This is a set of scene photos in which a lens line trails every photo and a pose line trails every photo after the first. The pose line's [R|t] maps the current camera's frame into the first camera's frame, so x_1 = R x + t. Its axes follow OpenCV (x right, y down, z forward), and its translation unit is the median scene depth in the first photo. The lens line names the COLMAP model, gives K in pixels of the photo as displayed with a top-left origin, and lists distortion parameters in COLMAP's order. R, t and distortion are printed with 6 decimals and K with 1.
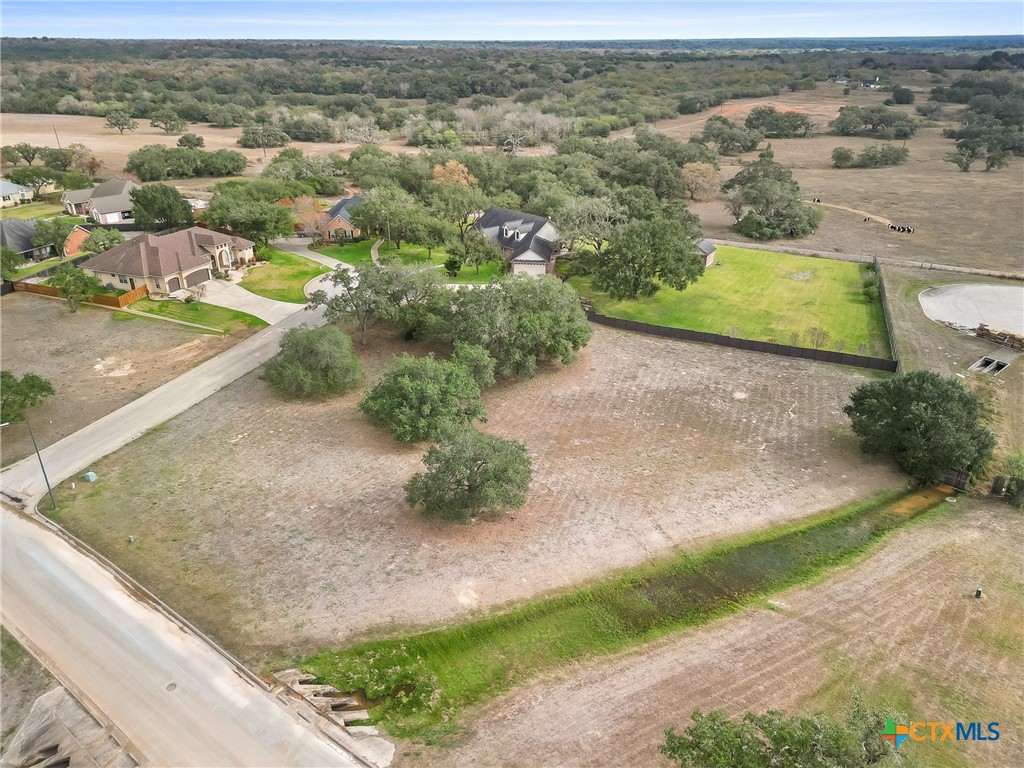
lens RADIAL K [[735.3, 0, 509.1], [0, 735.3, 380.5], [0, 0, 1]] dist [0.077684, -0.082218]
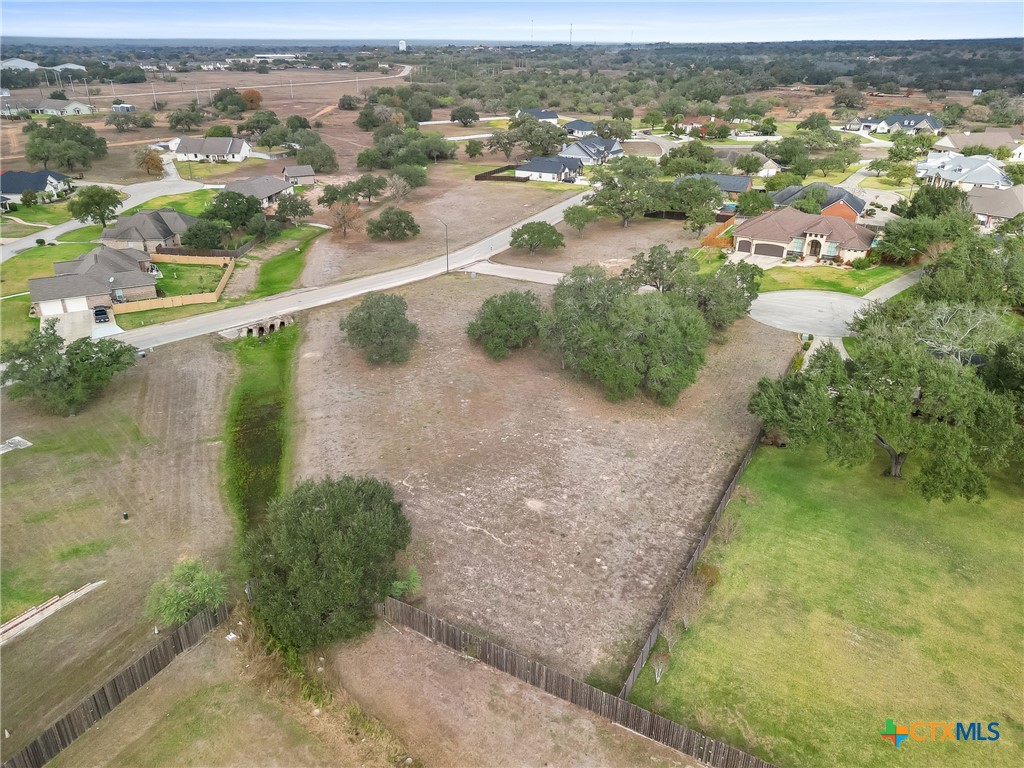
lens RADIAL K [[732.3, 0, 500.2], [0, 732.3, 351.9], [0, 0, 1]] dist [0.079965, -0.079951]
pose [[-0.158461, 0.386575, -0.908543, 1.189879], [-0.412210, 0.810241, 0.416644, -0.514705], [0.897203, 0.440532, 0.030958, 1.098411]]
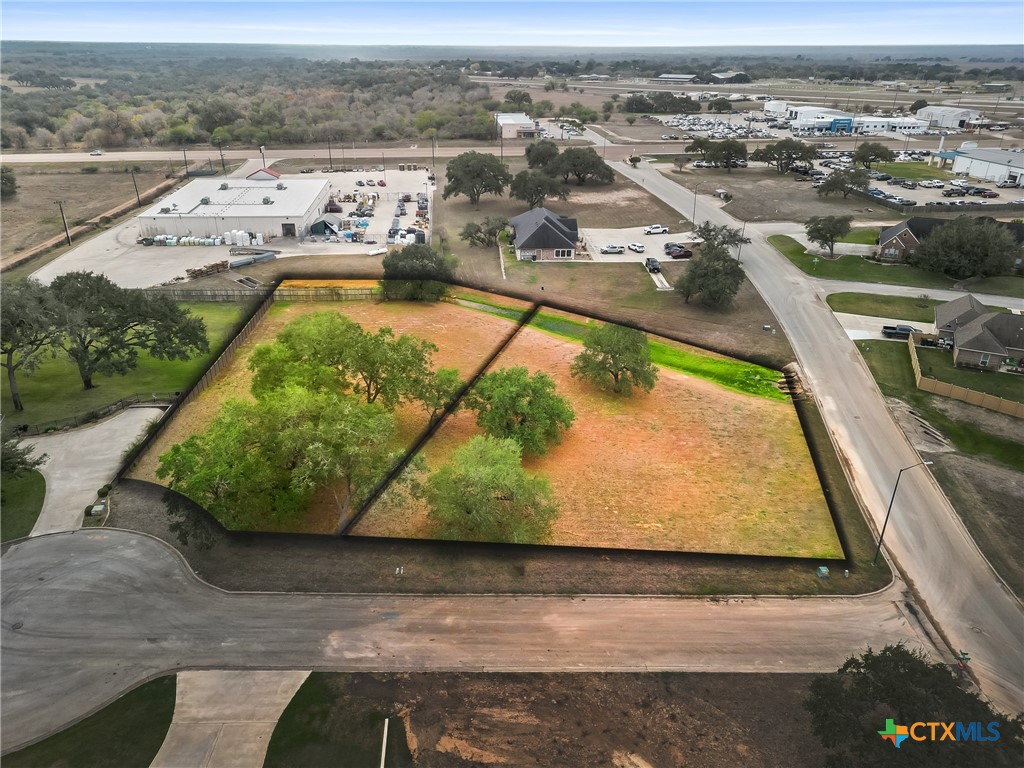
lens RADIAL K [[713.0, 0, 510.7], [0, 713.0, 387.2], [0, 0, 1]] dist [0.074319, -0.071605]
pose [[-0.442363, -0.383005, 0.810939, -0.977711], [0.370149, 0.745644, 0.554080, -0.589531], [-0.816888, 0.545272, -0.188076, 1.326657]]
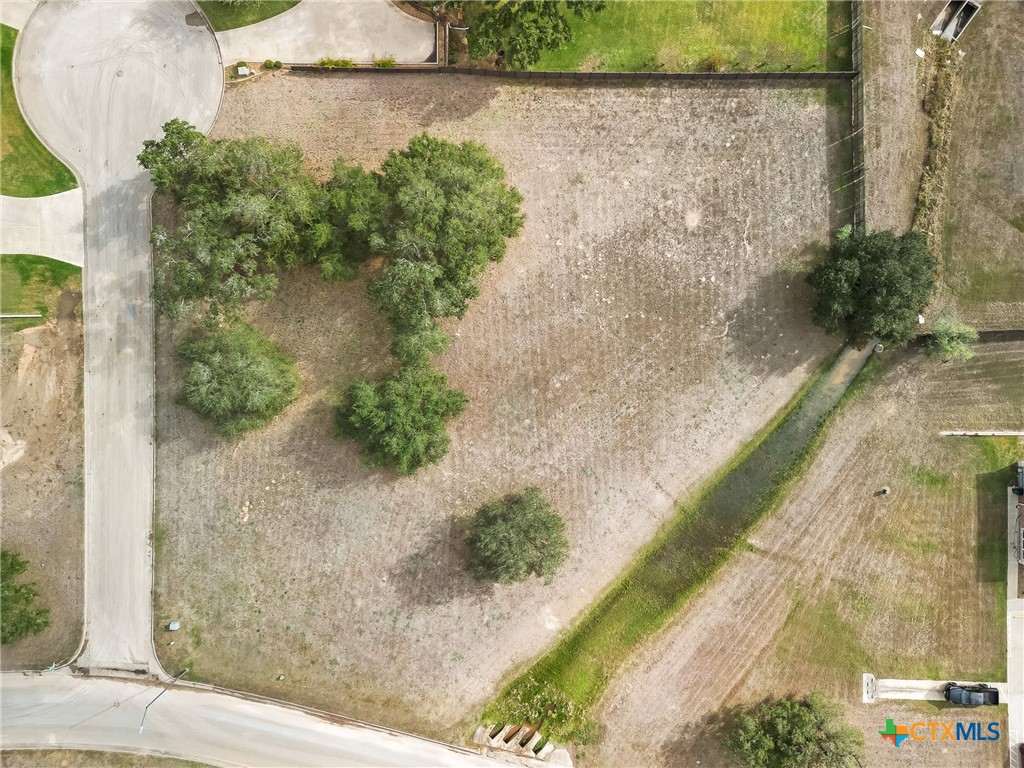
lens RADIAL K [[713.0, 0, 510.7], [0, 713.0, 387.2], [0, 0, 1]] dist [0.074319, -0.071605]
pose [[0.923852, -0.382082, 0.022606, 0.009479], [0.138834, 0.389563, 0.910475, -0.919270], [-0.356682, -0.838006, 0.412945, 0.682294]]
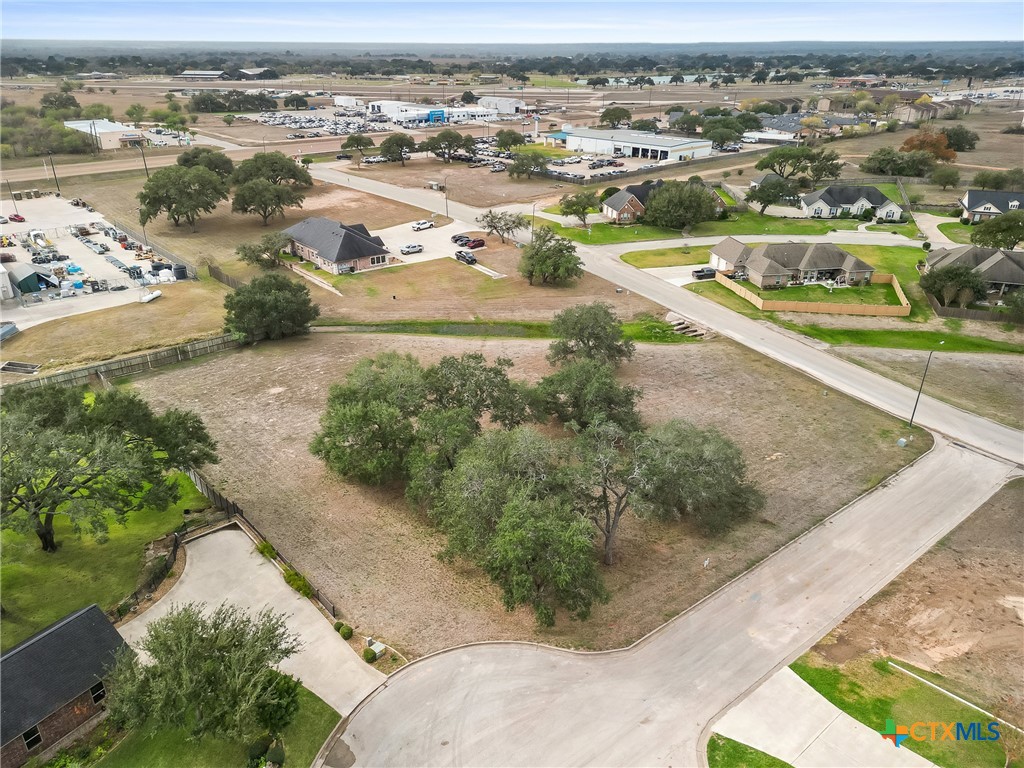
lens RADIAL K [[713.0, 0, 510.7], [0, 713.0, 387.2], [0, 0, 1]] dist [0.074319, -0.071605]
pose [[-0.890914, -0.194712, 0.410317, -0.473249], [0.189406, 0.661840, 0.725323, -0.798268], [-0.412793, 0.723917, -0.552762, 1.768664]]
